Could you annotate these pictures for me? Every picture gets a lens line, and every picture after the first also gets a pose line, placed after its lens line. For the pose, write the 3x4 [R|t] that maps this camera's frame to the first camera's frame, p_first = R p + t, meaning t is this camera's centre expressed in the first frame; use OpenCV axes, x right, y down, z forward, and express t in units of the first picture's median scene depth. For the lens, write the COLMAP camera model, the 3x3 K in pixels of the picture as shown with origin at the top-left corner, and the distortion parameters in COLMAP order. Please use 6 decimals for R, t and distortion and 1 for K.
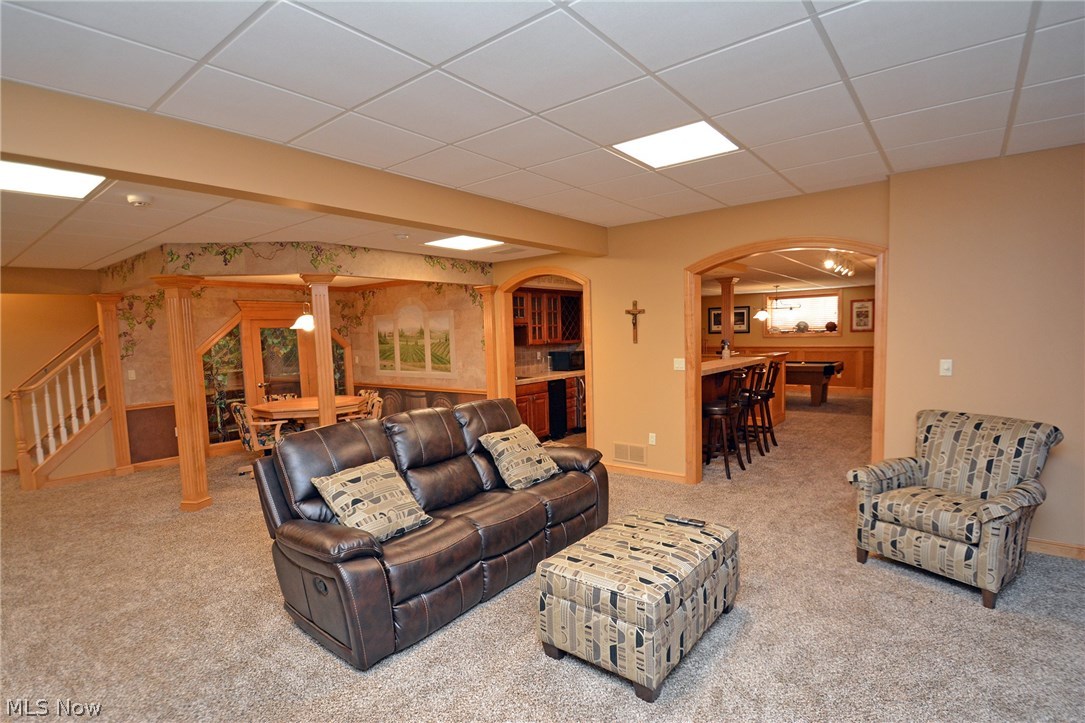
lens RADIAL K [[525.7, 0, 541.3], [0, 525.7, 368.9], [0, 0, 1]] dist [-0.002775, -0.000178]
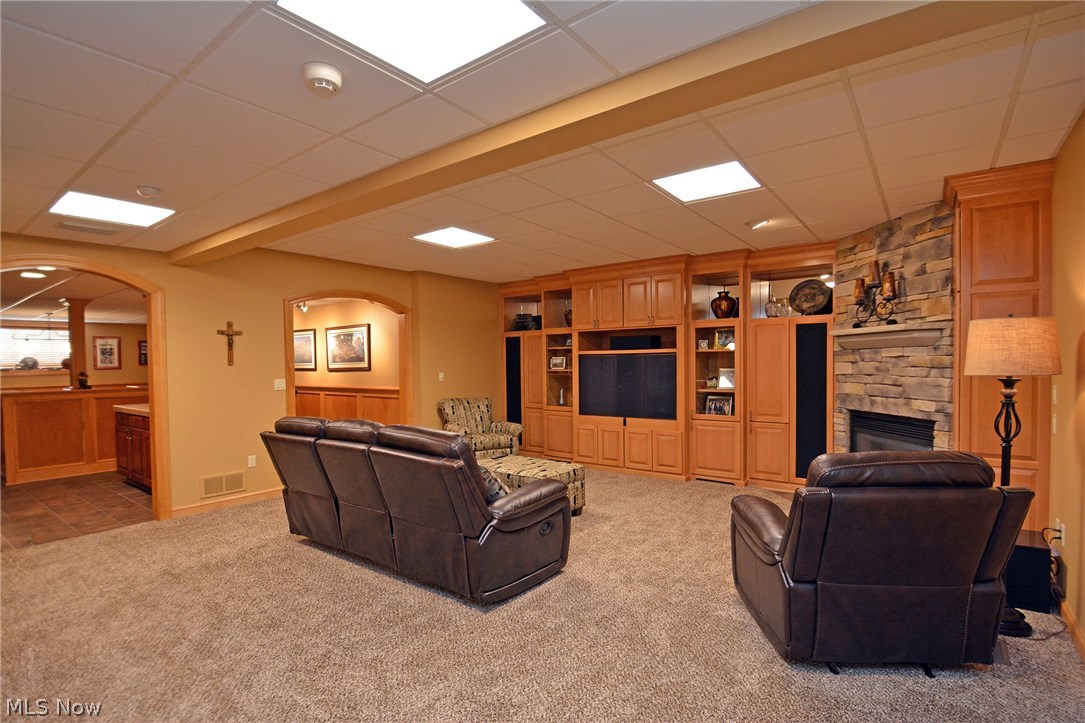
lens RADIAL K [[525.7, 0, 539.9], [0, 525.7, 364.4], [0, 0, 1]] dist [-0.002775, -0.000178]
pose [[-0.017473, 0.025387, 0.999525, -0.788534], [0.081904, 0.996354, -0.023875, 0.018560], [-0.996487, 0.081447, -0.019489, 0.457544]]
